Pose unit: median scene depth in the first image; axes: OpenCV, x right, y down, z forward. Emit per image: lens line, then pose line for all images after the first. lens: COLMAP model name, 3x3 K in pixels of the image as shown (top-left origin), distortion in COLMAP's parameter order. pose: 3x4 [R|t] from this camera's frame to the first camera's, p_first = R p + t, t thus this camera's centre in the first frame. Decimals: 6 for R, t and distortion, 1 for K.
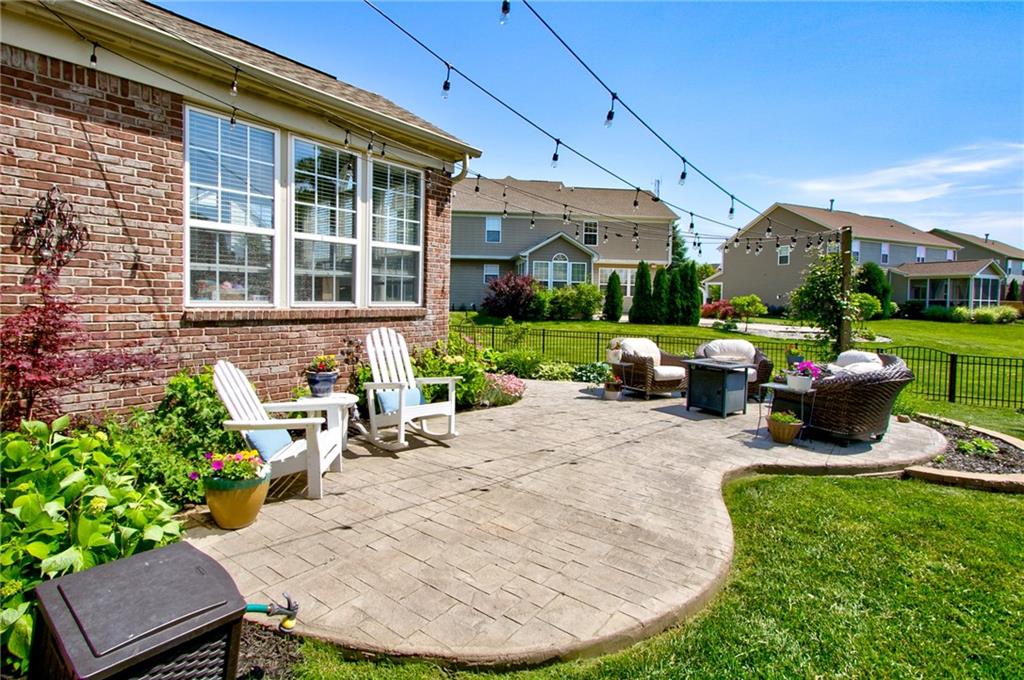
lens RADIAL K [[491.7, 0, 496.4], [0, 491.7, 325.9], [0, 0, 1]] dist [0.010976, 0.000079]
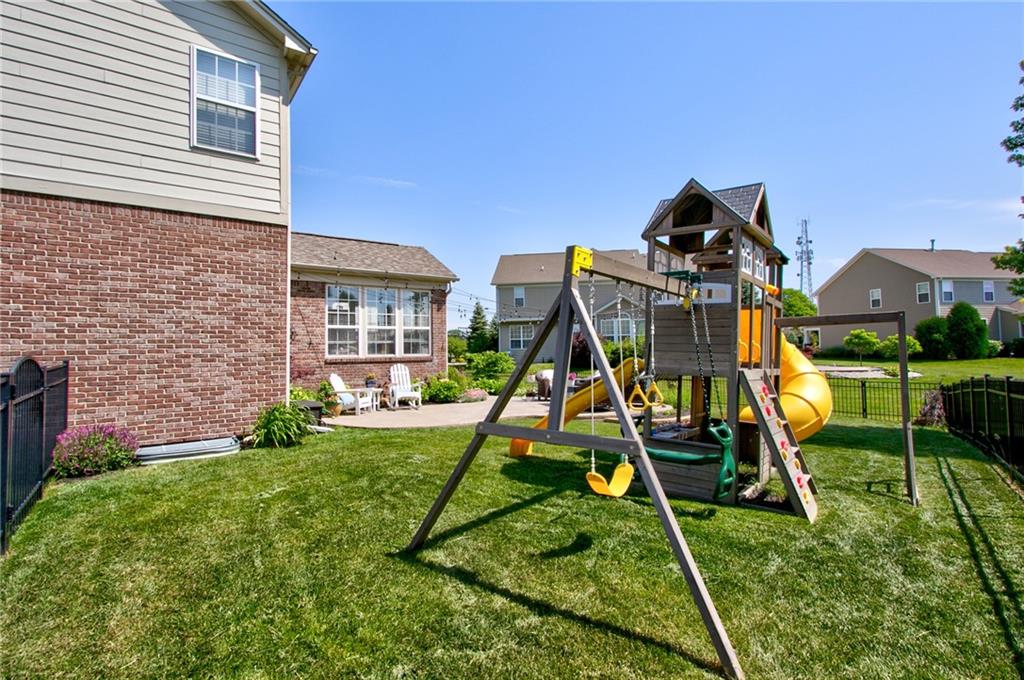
lens RADIAL K [[483.1, 0, 513.0], [0, 483.1, 354.4], [0, 0, 1]] dist [0.000184, -0.000097]
pose [[0.968429, -0.036627, -0.246585, 0.825909], [0.022388, 0.997929, -0.060305, 0.103546], [0.248283, 0.052881, 0.967243, -1.064927]]
